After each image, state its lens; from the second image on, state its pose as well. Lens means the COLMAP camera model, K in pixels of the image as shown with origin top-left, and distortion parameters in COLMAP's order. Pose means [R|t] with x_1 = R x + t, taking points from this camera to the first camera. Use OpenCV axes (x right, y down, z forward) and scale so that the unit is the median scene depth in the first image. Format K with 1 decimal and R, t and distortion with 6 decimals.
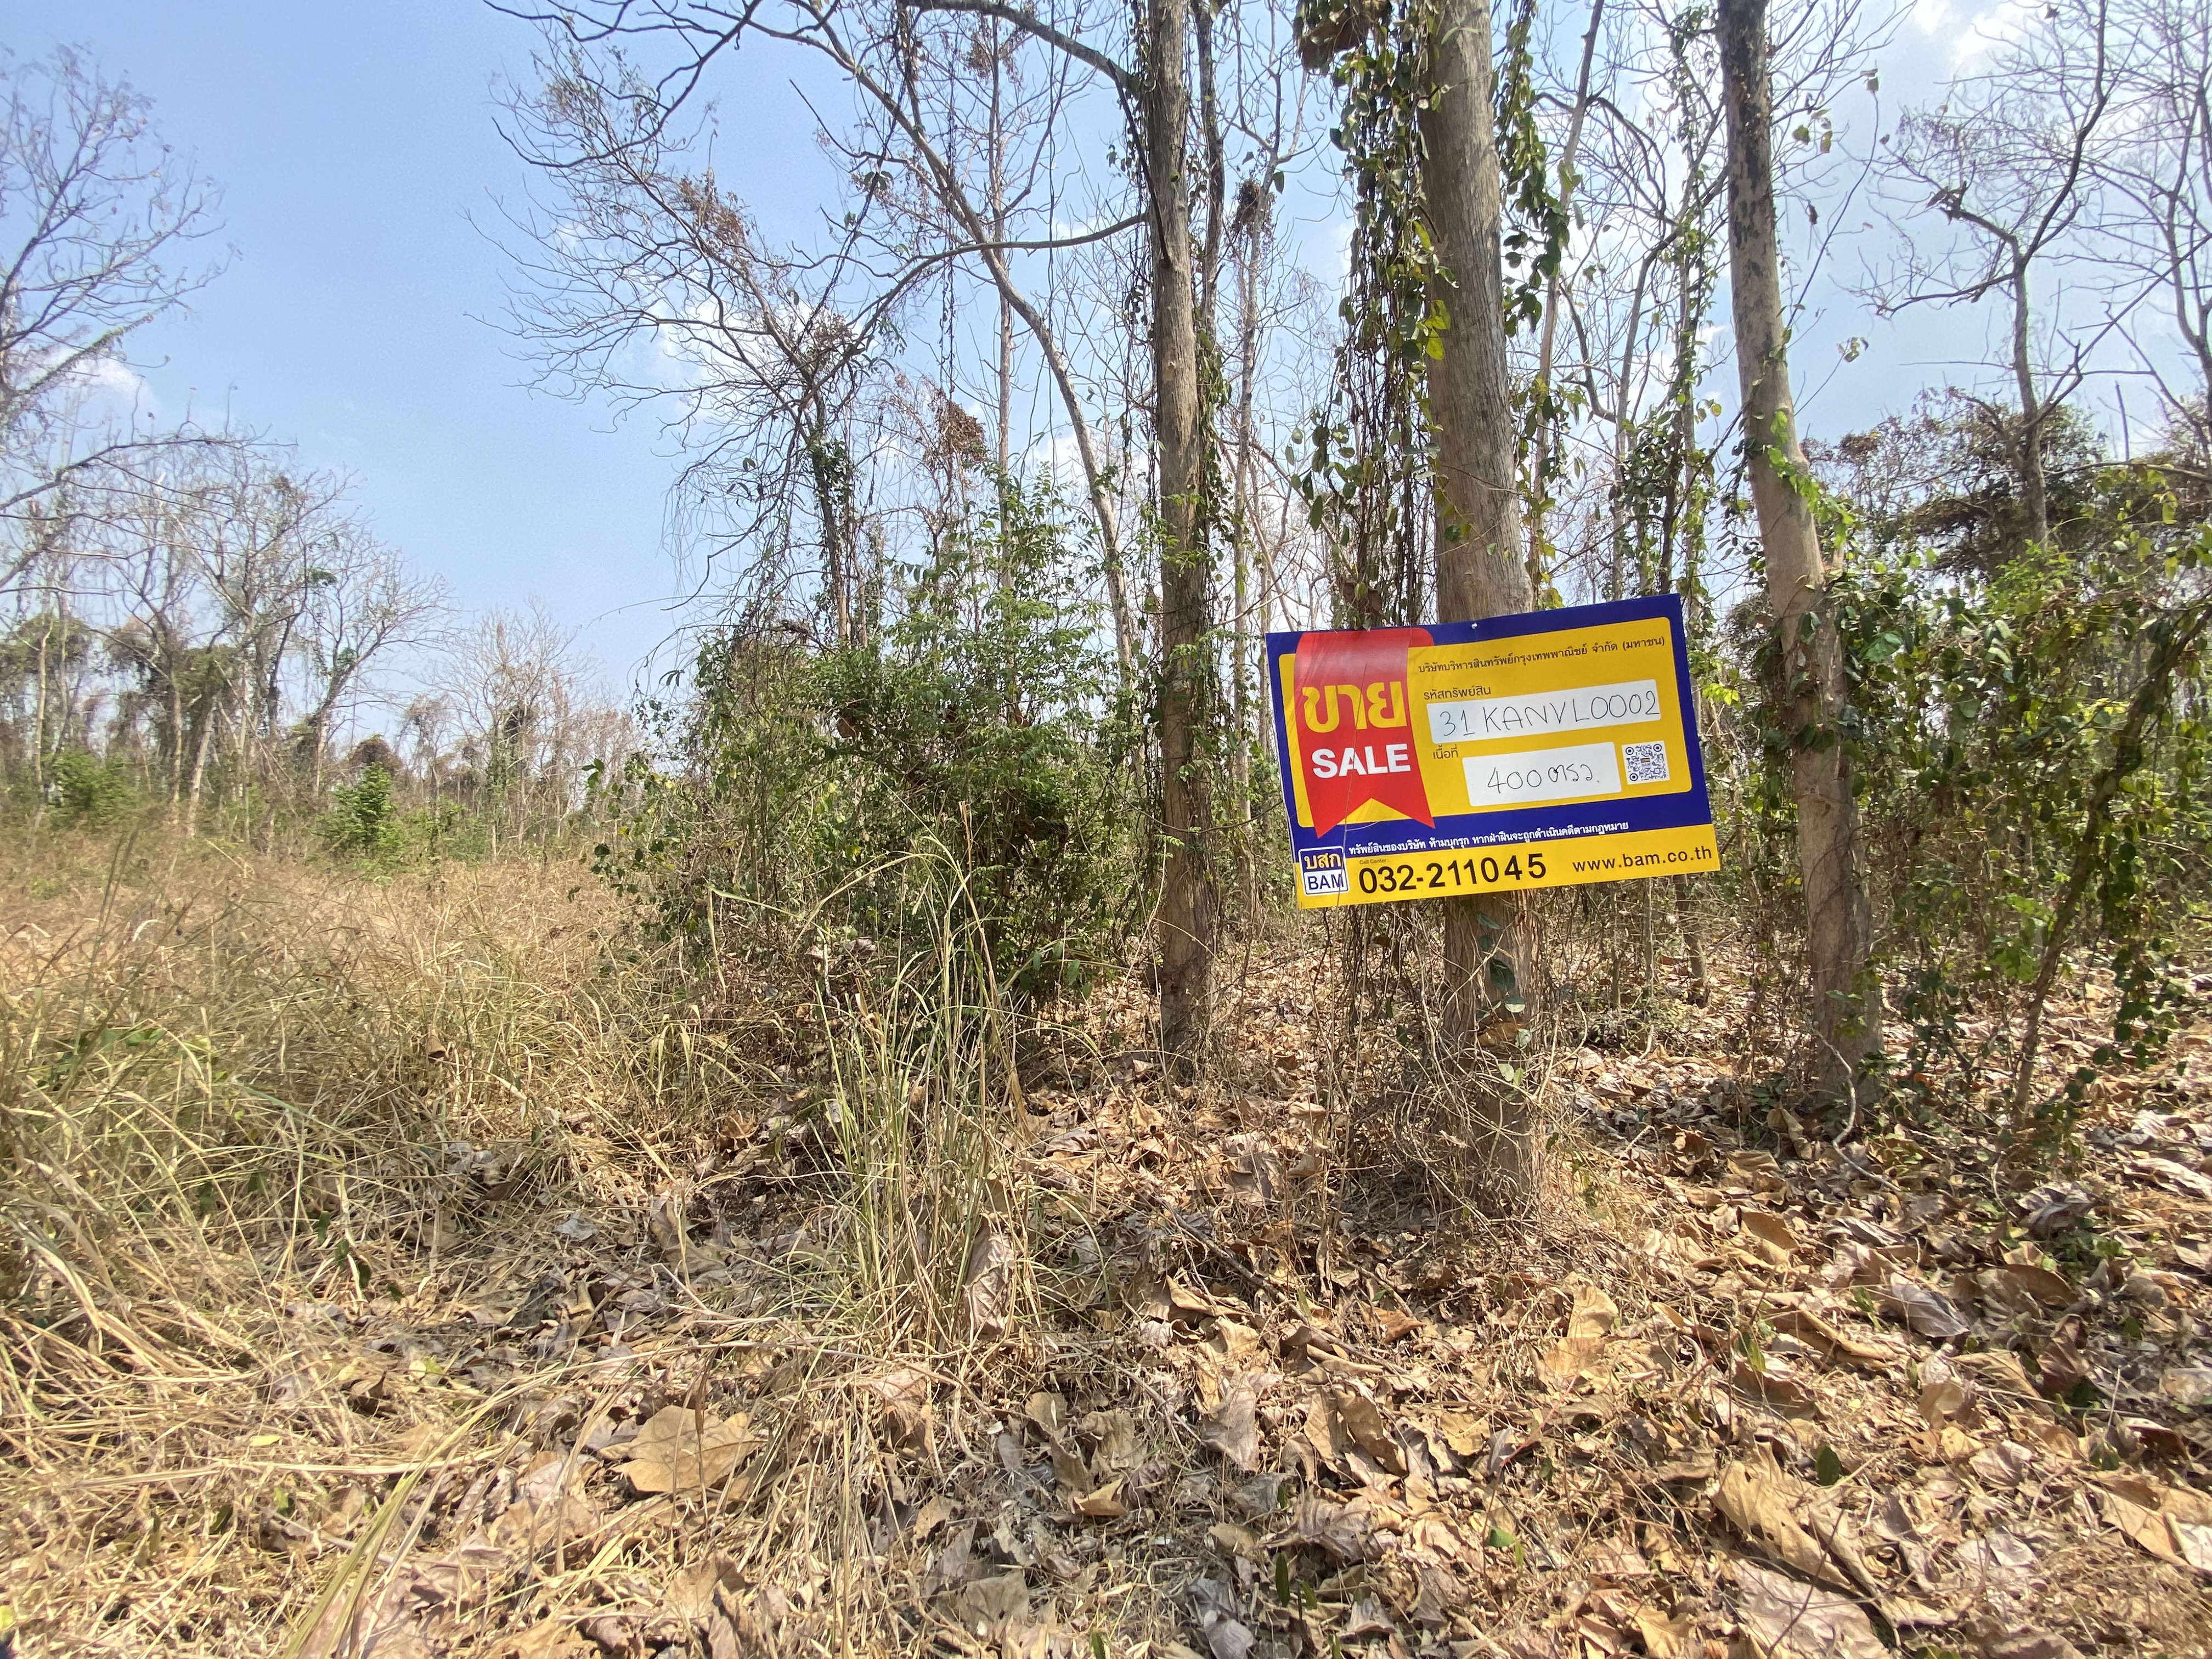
lens RADIAL K [[881.1, 0, 1118.3], [0, 881.1, 834.7], [0, 0, 1]] dist [0.013427, -0.018155]
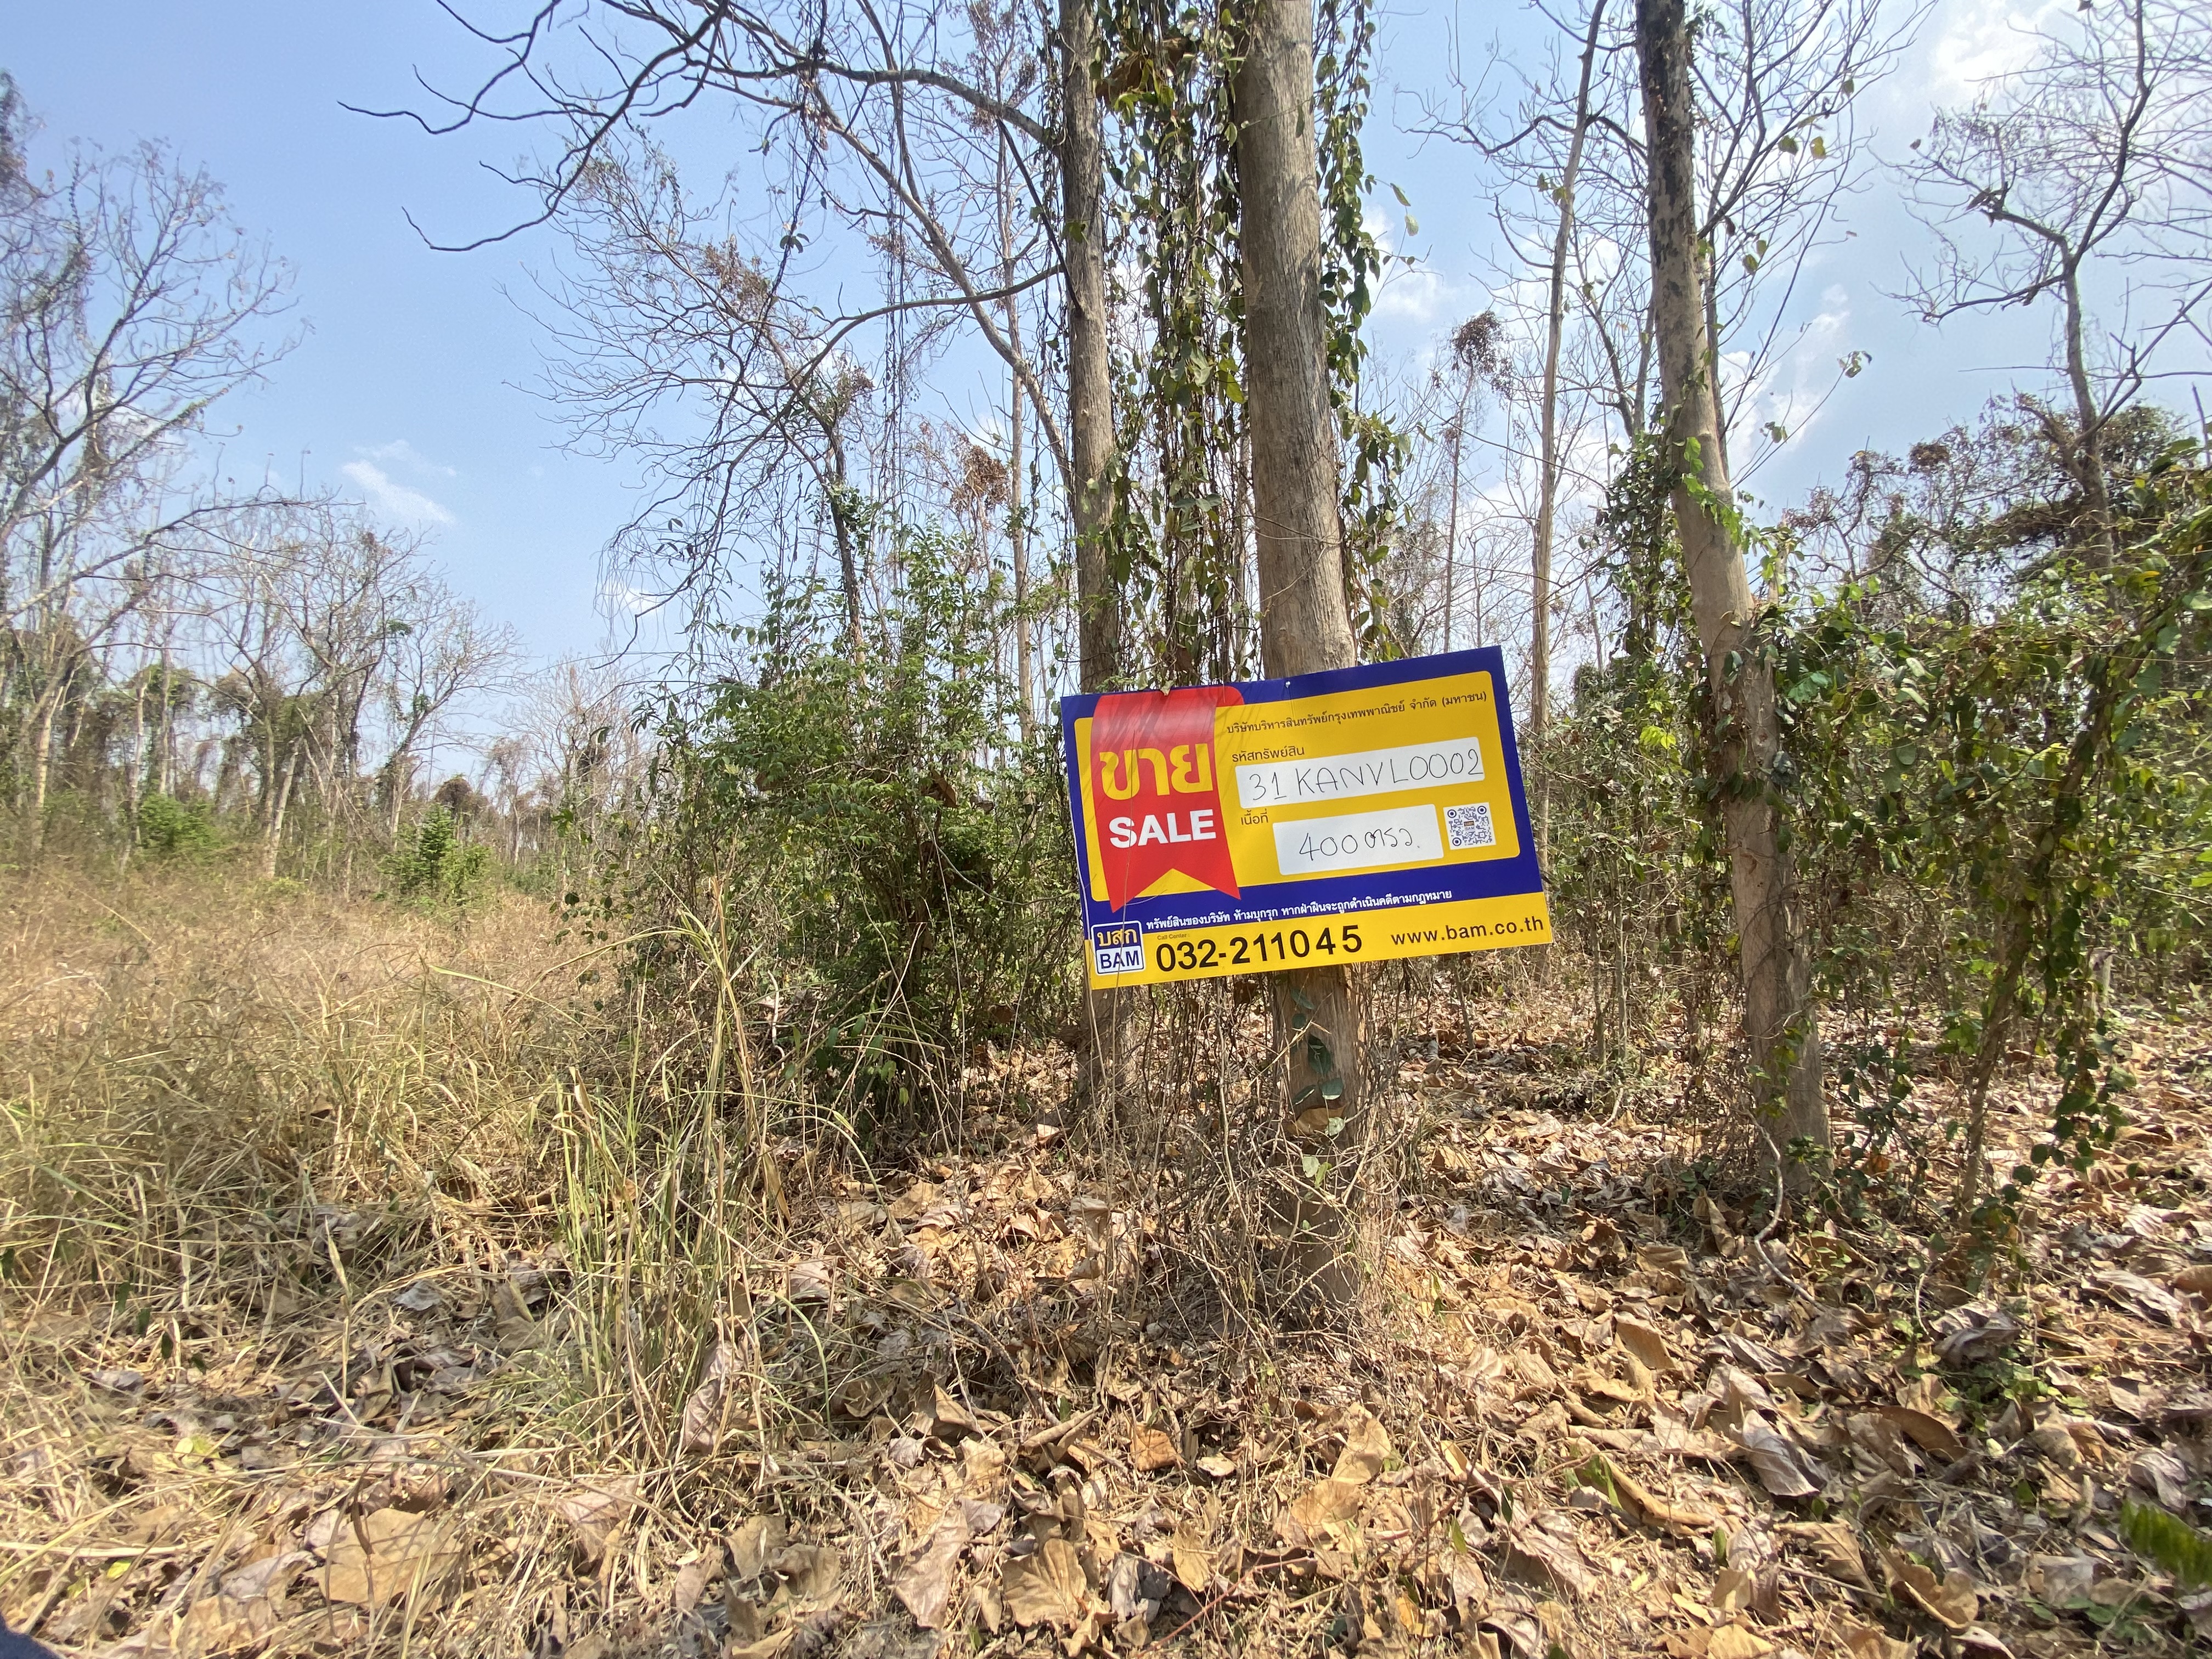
lens RADIAL K [[885.8, 0, 1117.7], [0, 885.8, 834.8], [0, 0, 1]] dist [0.010640, -0.016921]
pose [[0.997796, -0.007274, -0.065954, 0.260728], [0.004986, 0.999382, -0.034804, -0.039632], [0.066166, 0.034398, 0.997215, 0.048909]]
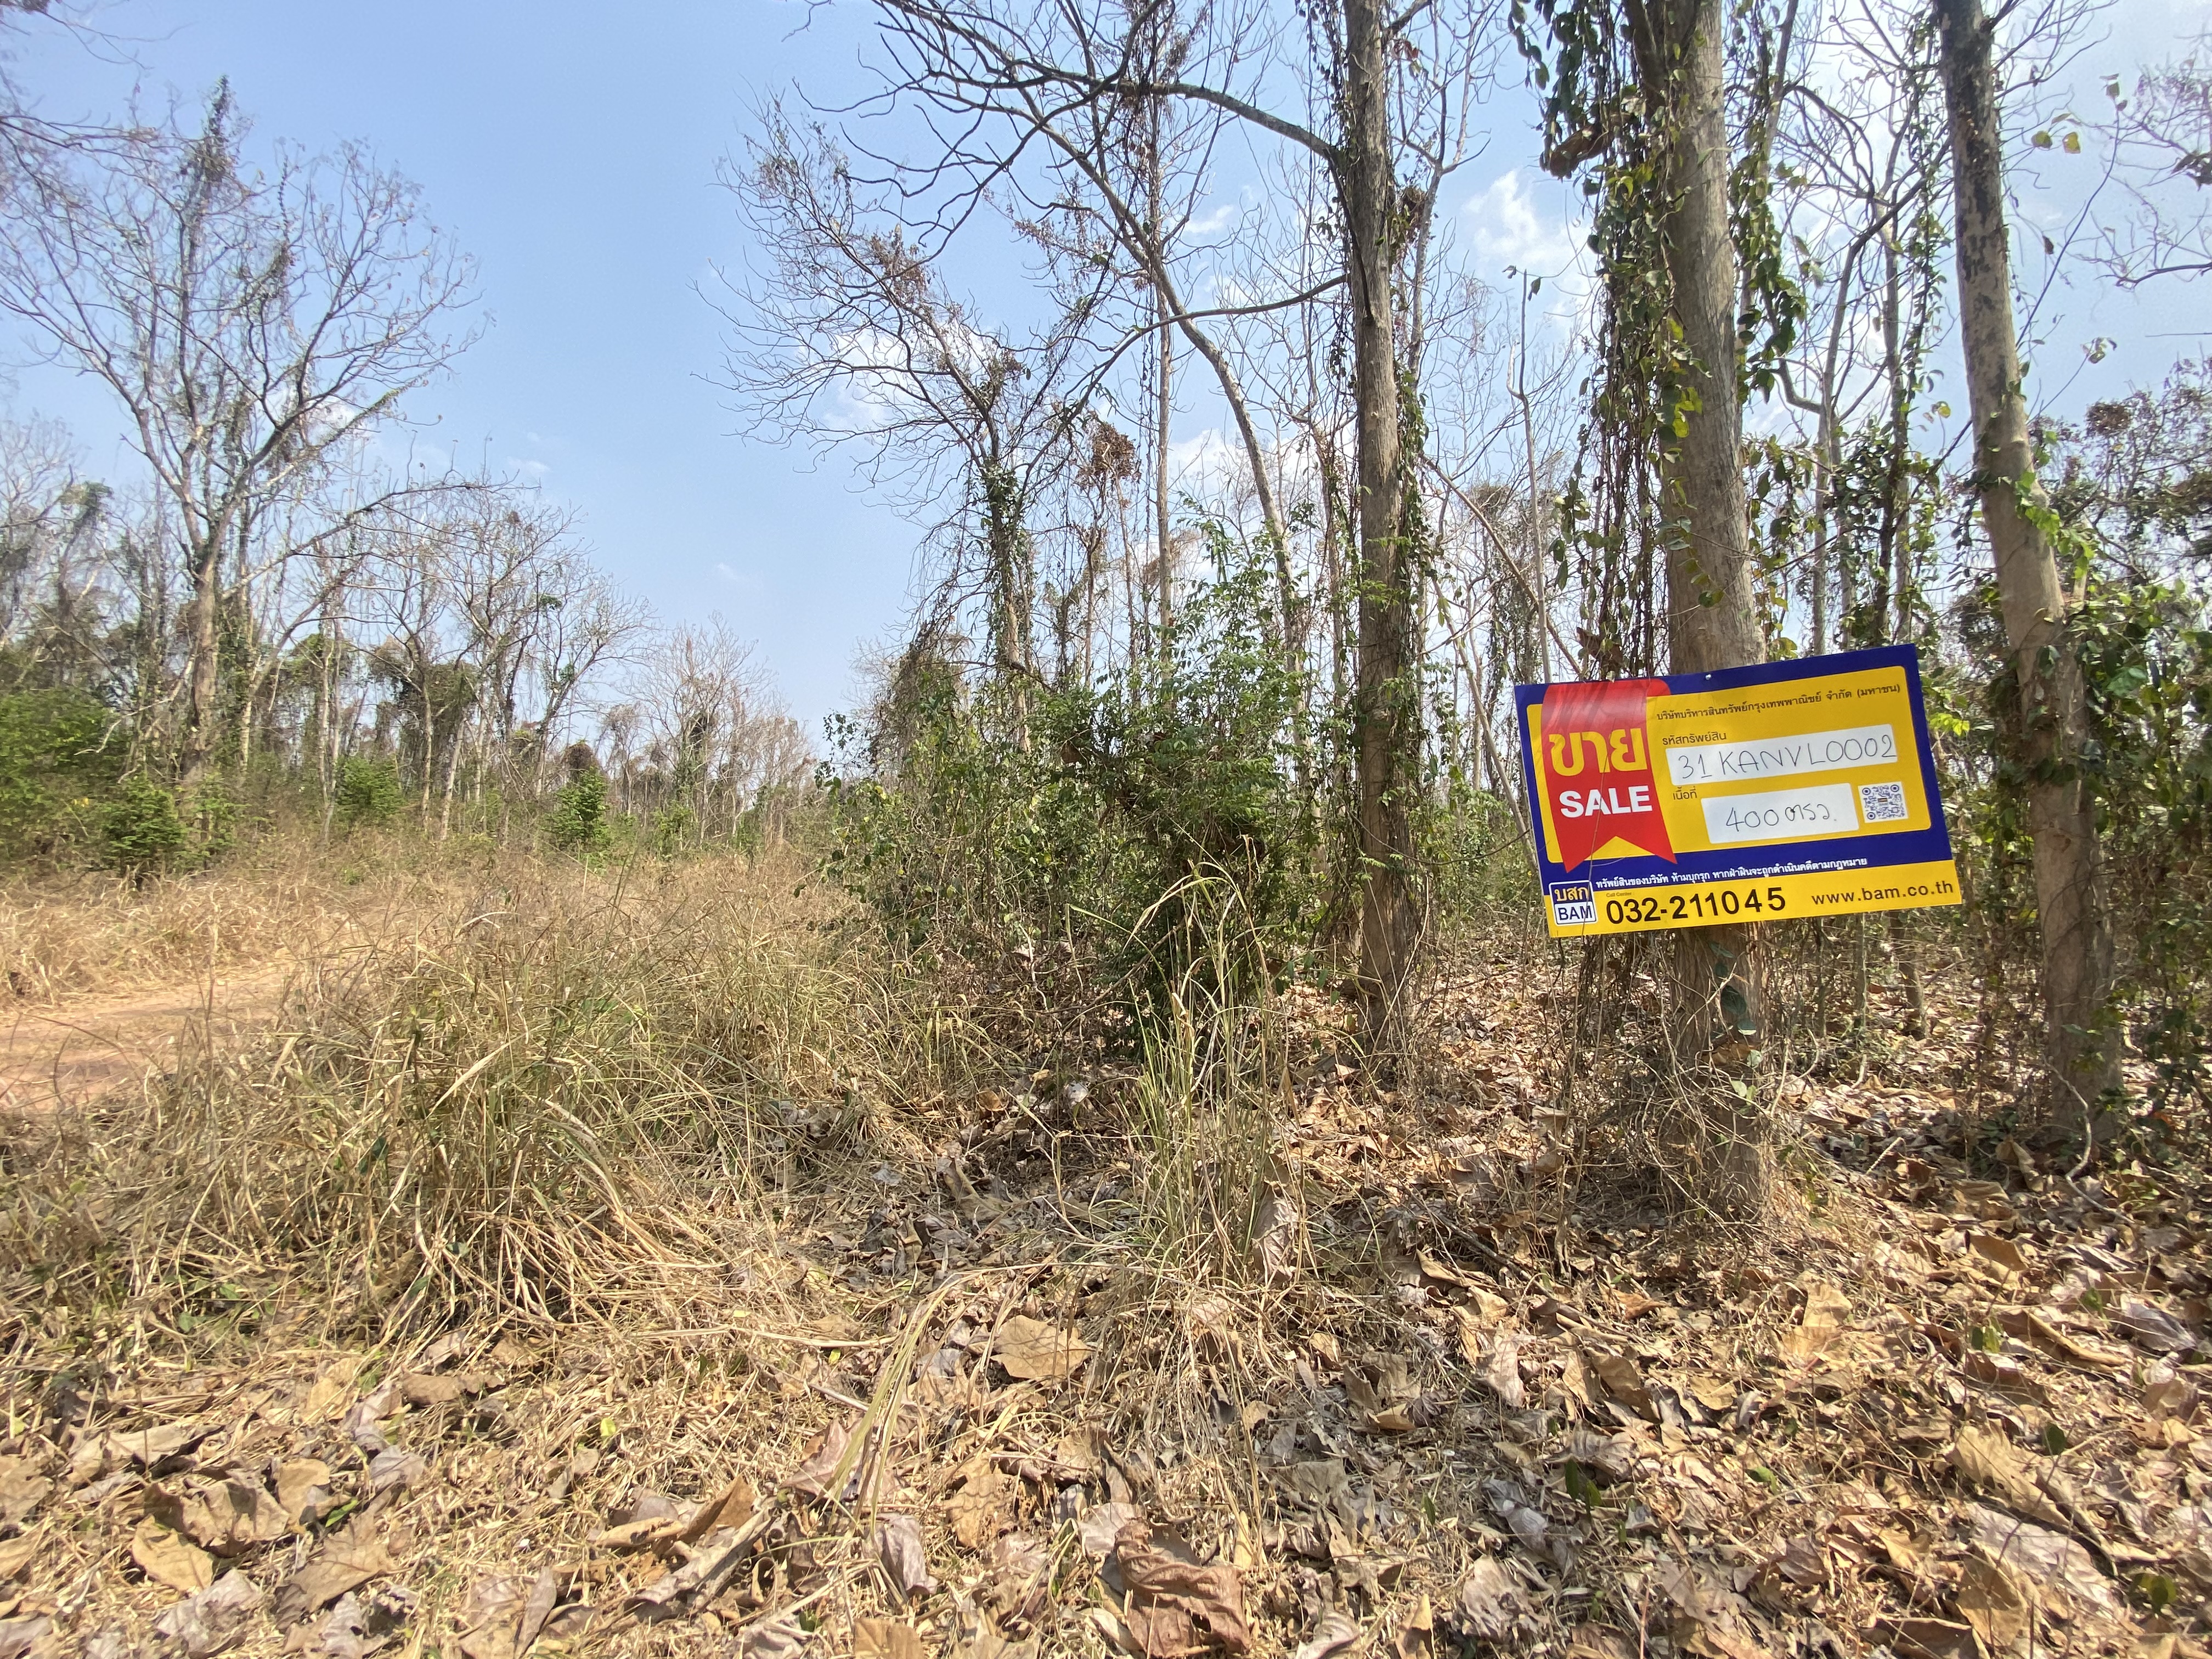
lens RADIAL K [[881.1, 0, 1118.3], [0, 881.1, 834.7], [0, 0, 1]] dist [0.013427, -0.018155]
pose [[0.989074, 0.013924, -0.146761, -0.140897], [-0.014401, 0.999894, -0.002192, -0.027601], [0.146715, 0.004281, 0.989170, -0.167243]]
